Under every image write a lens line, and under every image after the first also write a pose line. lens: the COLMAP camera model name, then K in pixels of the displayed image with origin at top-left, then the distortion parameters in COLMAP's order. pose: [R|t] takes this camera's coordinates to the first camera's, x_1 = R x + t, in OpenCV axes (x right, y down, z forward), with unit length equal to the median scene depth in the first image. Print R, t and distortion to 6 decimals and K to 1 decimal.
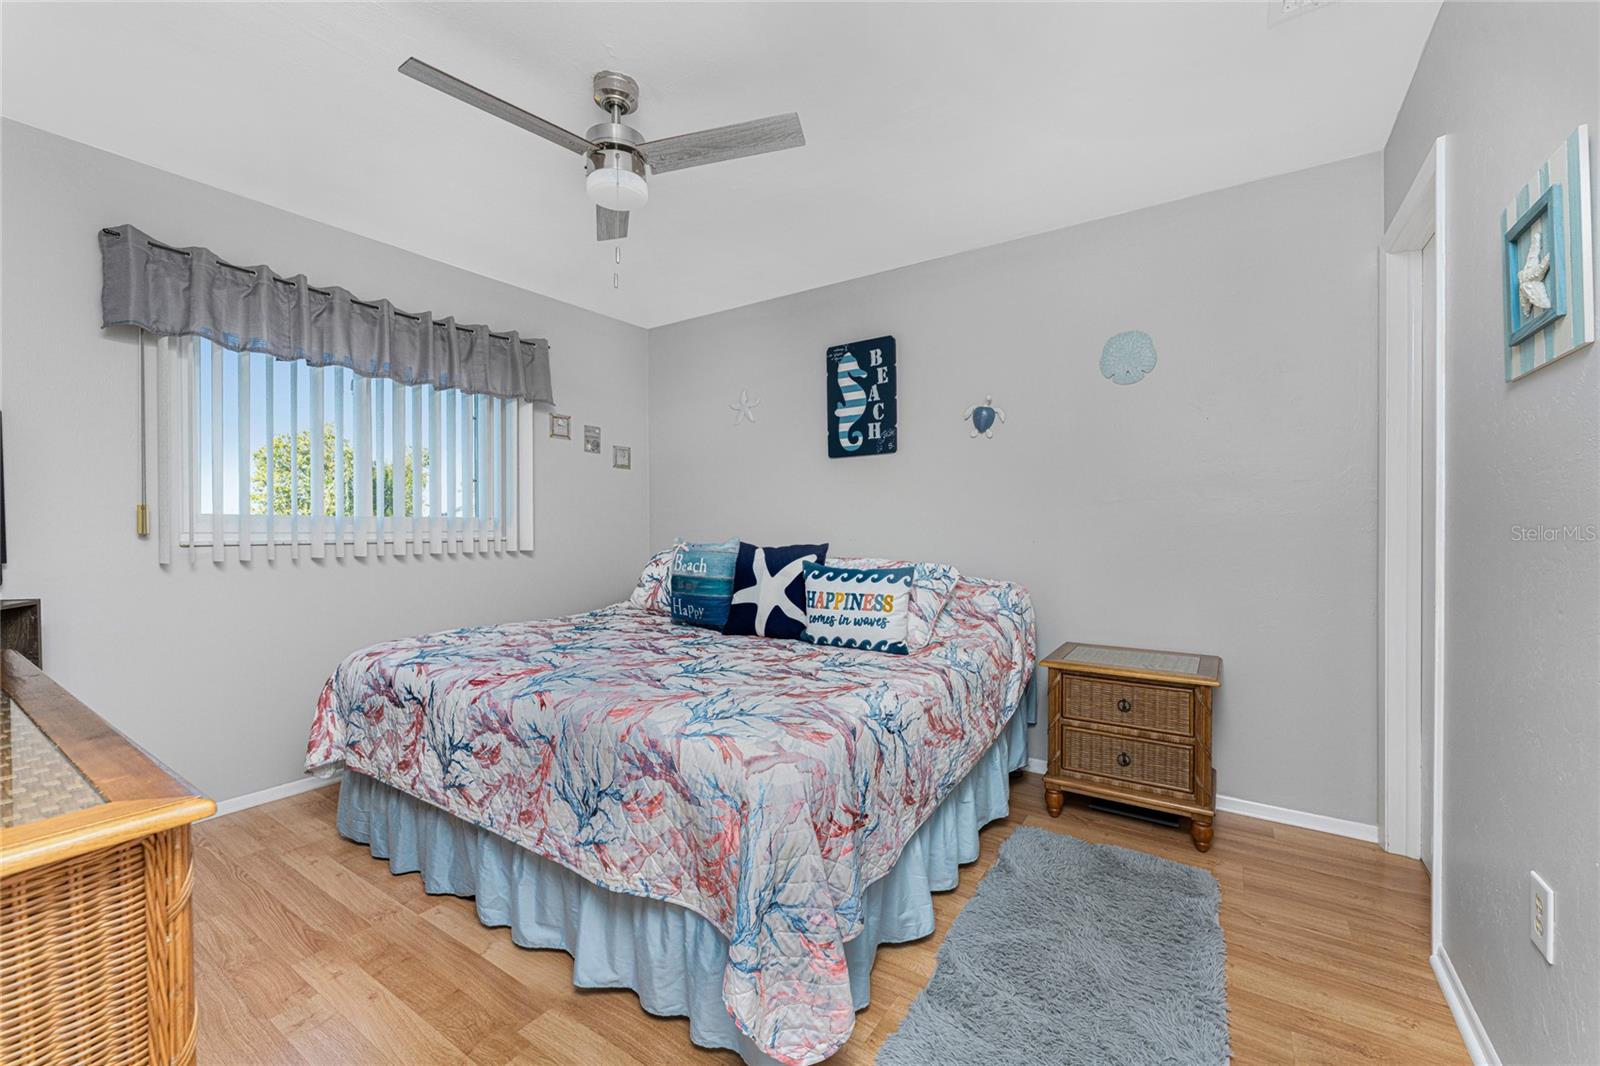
lens RADIAL K [[654.2, 0, 809.7], [0, 654.2, 533.5], [0, 0, 1]] dist [0.000791, -0.000491]
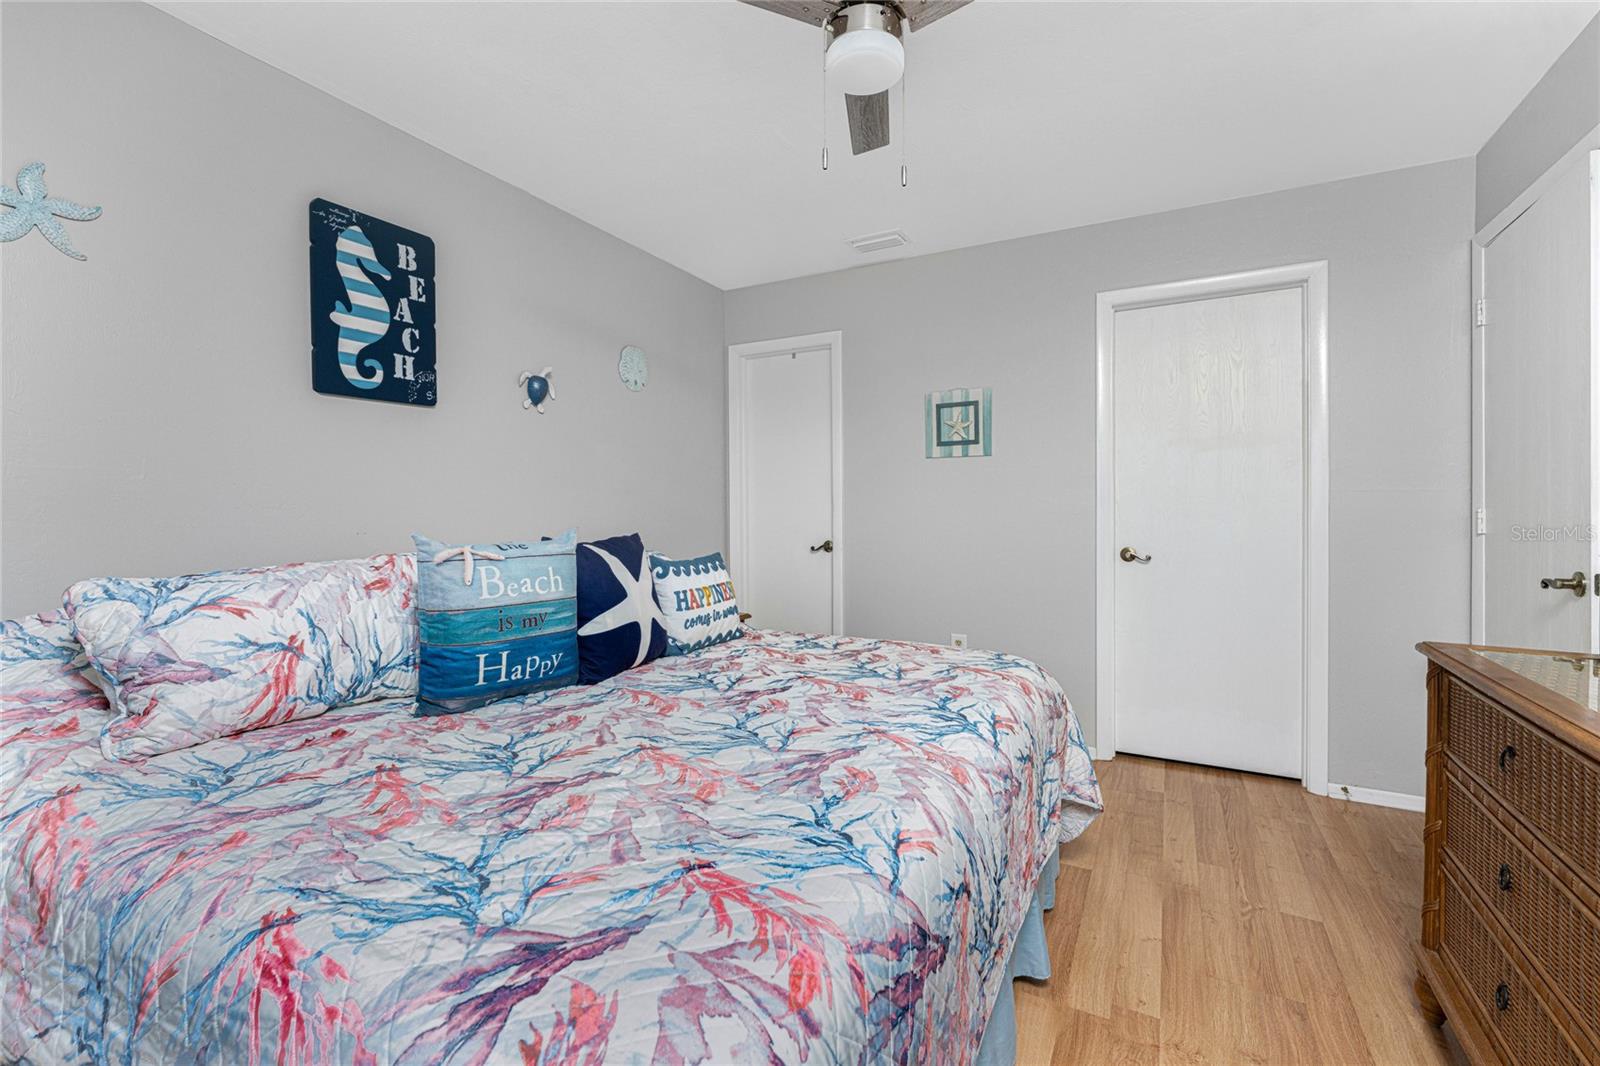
lens RADIAL K [[654.2, 0, 804.2], [0, 654.2, 520.7], [0, 0, 1]] dist [0.000791, -0.000491]
pose [[-0.060117, -0.015655, 0.998069, -0.589593], [0.007730, 0.999840, 0.016148, -0.009046], [-0.998161, 0.008685, -0.059986, 0.635915]]
